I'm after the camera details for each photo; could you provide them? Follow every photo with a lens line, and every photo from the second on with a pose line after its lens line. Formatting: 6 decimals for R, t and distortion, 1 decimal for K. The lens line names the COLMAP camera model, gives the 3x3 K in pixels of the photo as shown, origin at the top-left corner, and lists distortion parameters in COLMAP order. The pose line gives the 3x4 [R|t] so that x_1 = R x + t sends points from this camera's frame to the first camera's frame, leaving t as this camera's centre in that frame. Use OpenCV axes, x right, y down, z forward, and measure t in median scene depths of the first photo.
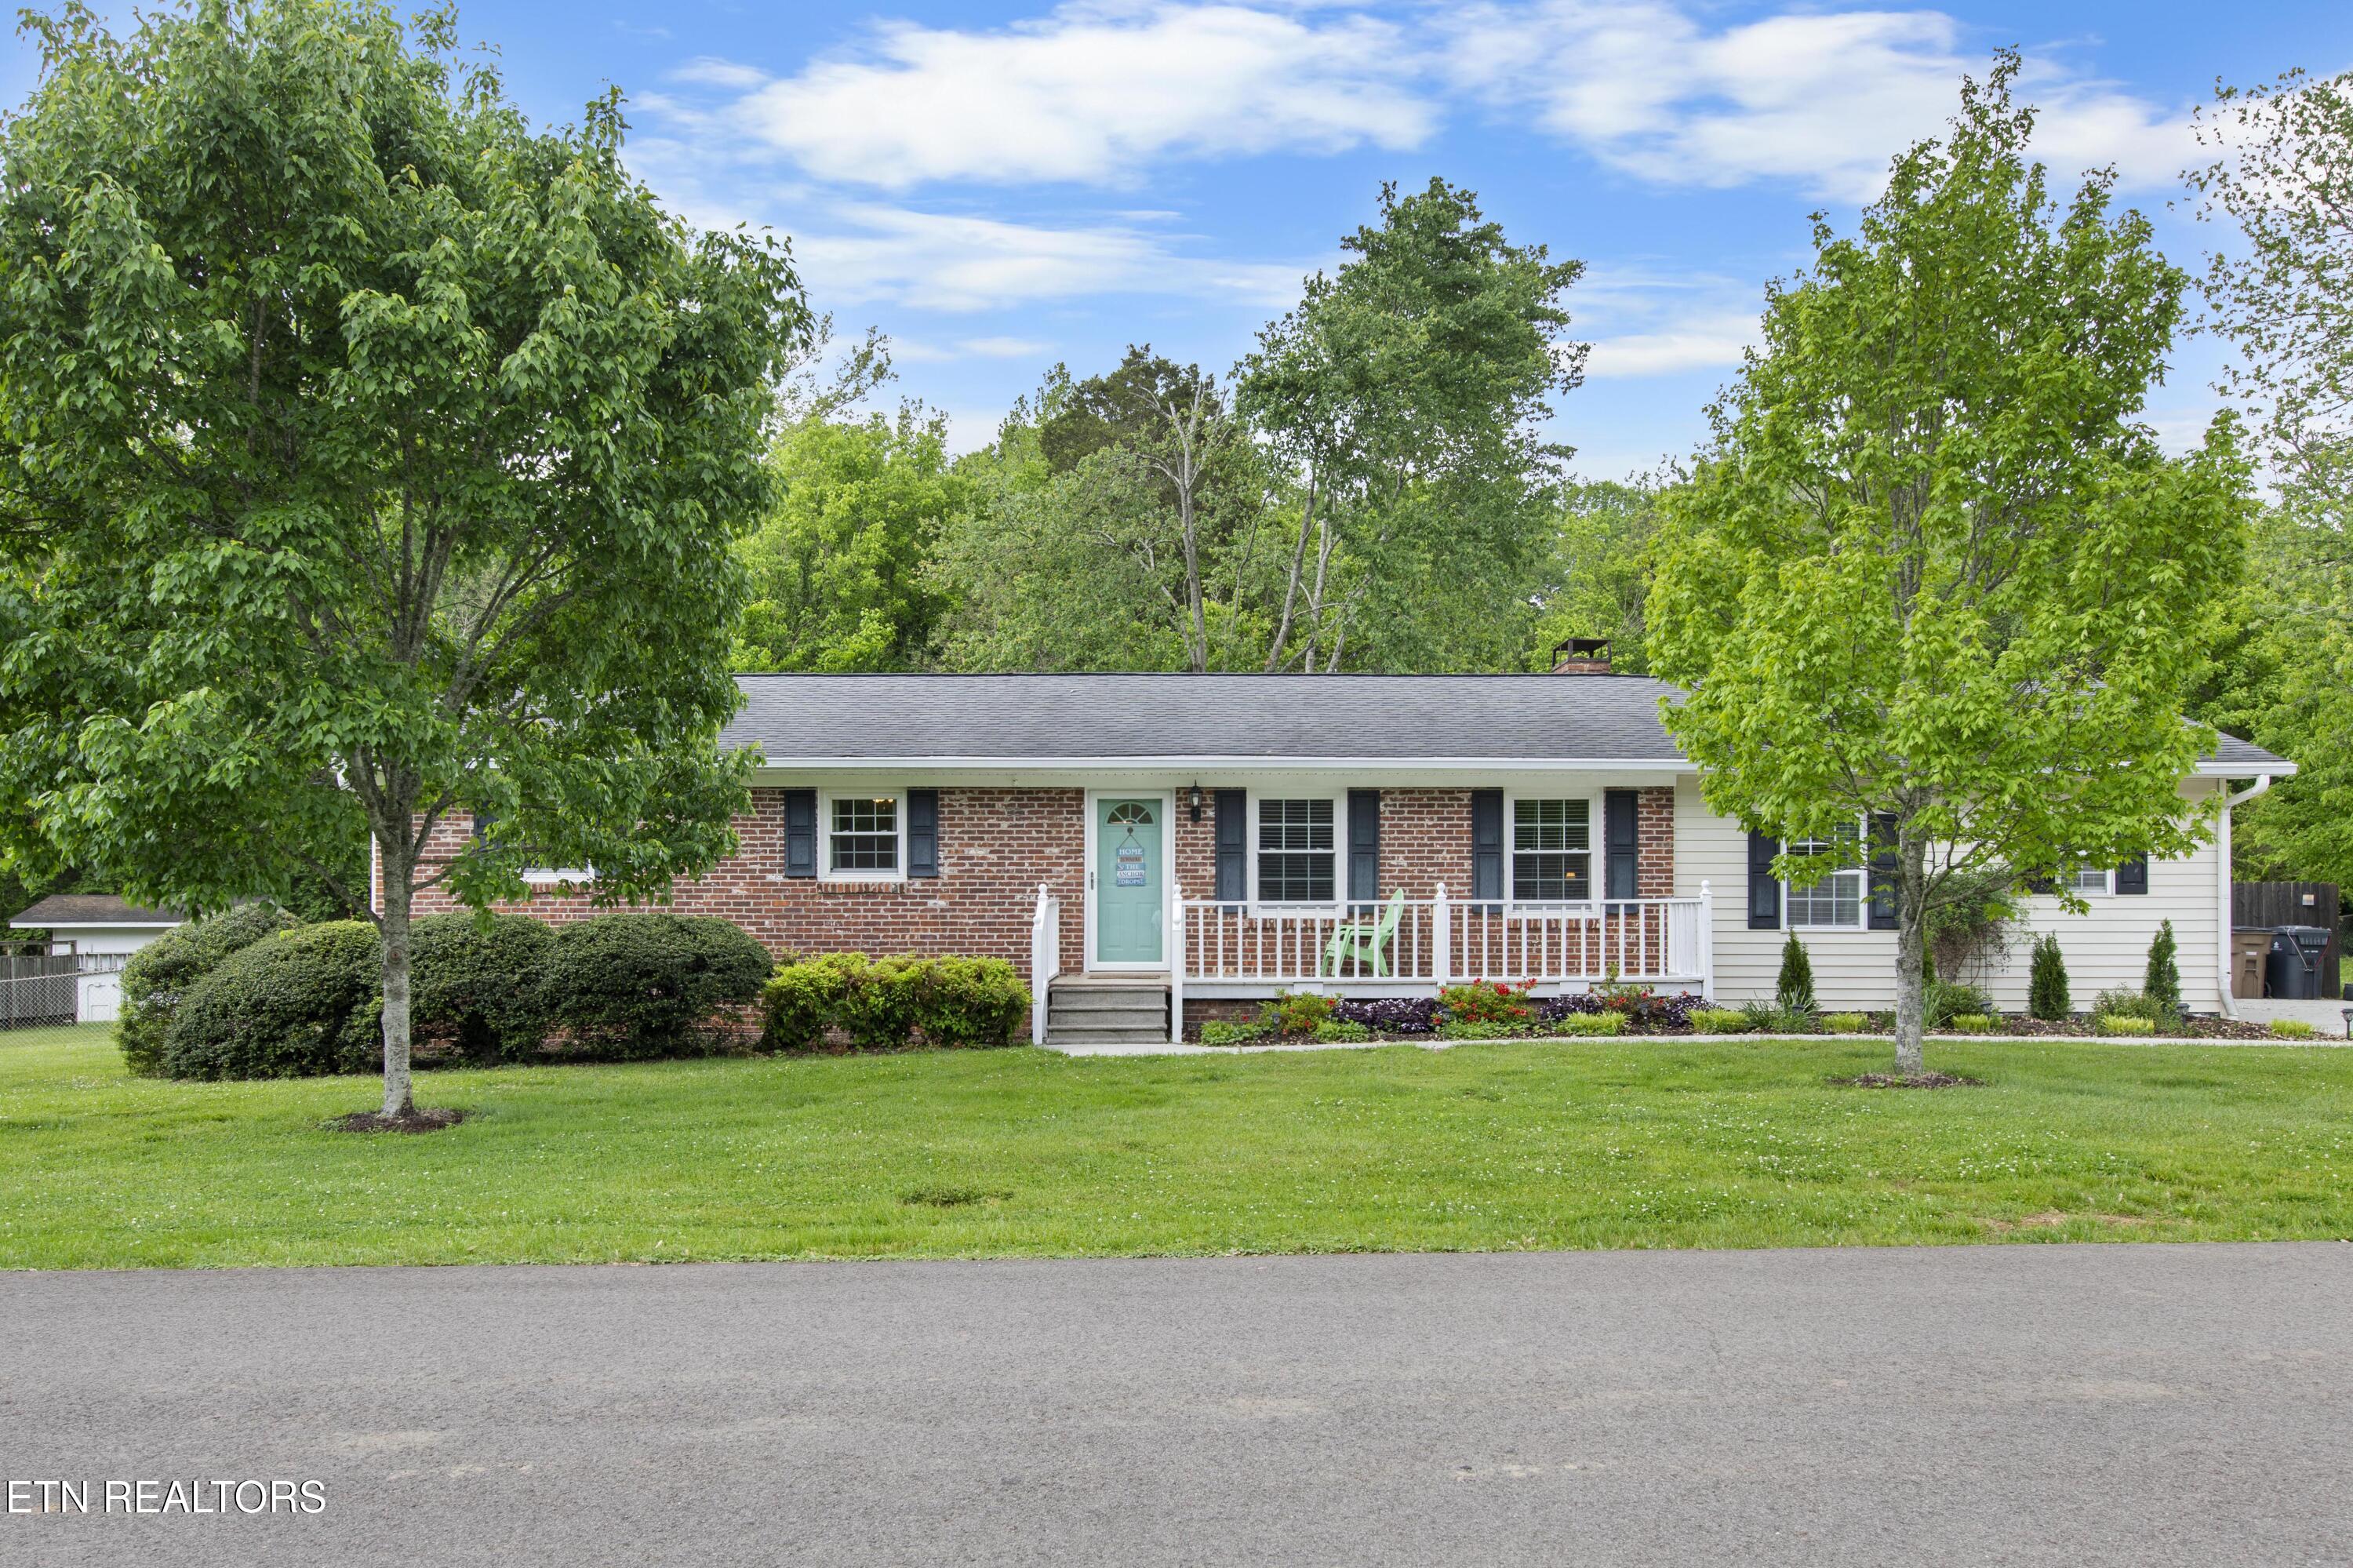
lens RADIAL K [[1530.0, 0, 1178.7], [0, 1530.0, 806.7], [0, 0, 1]] dist [0.009034, -0.006953]
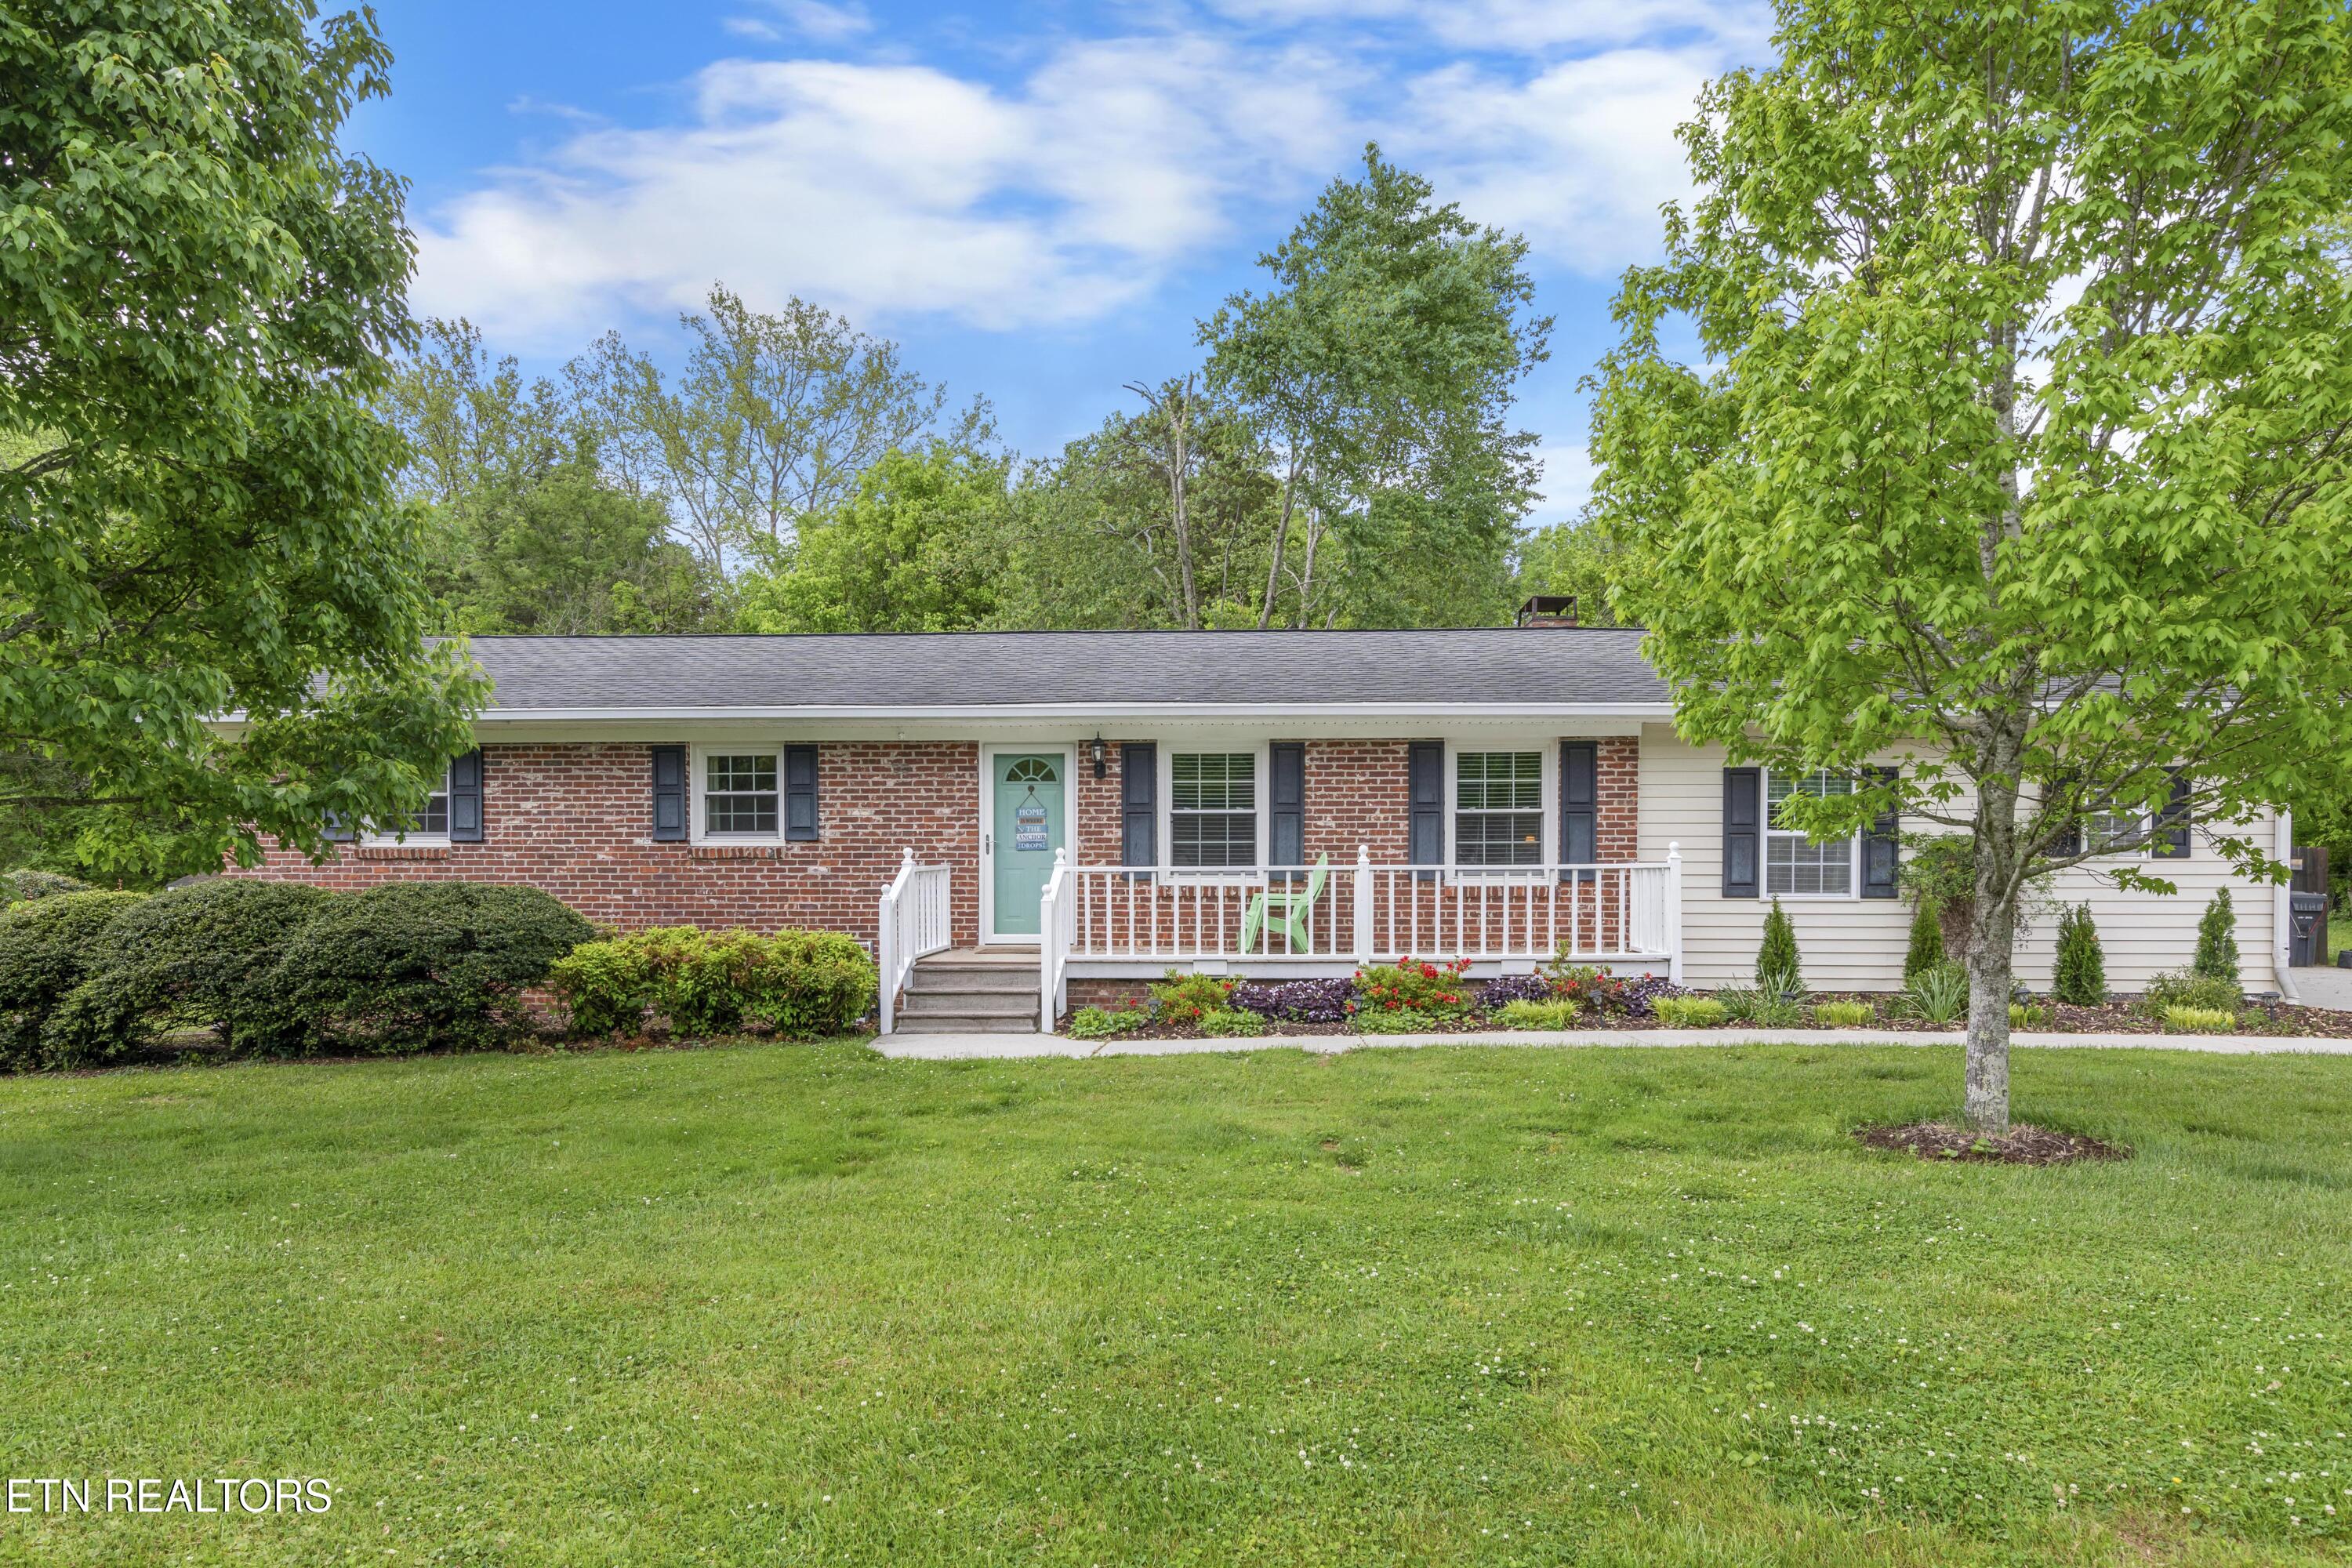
lens RADIAL K [[1215.0, 0, 1205.9], [0, 1215.0, 817.2], [0, 0, 1]] dist [-0.000799, 0.002093]
pose [[0.999372, -0.002768, -0.035320, 0.104908], [0.003529, 0.999763, 0.021476, 0.018619], [0.035252, -0.021587, 0.999145, 0.307642]]
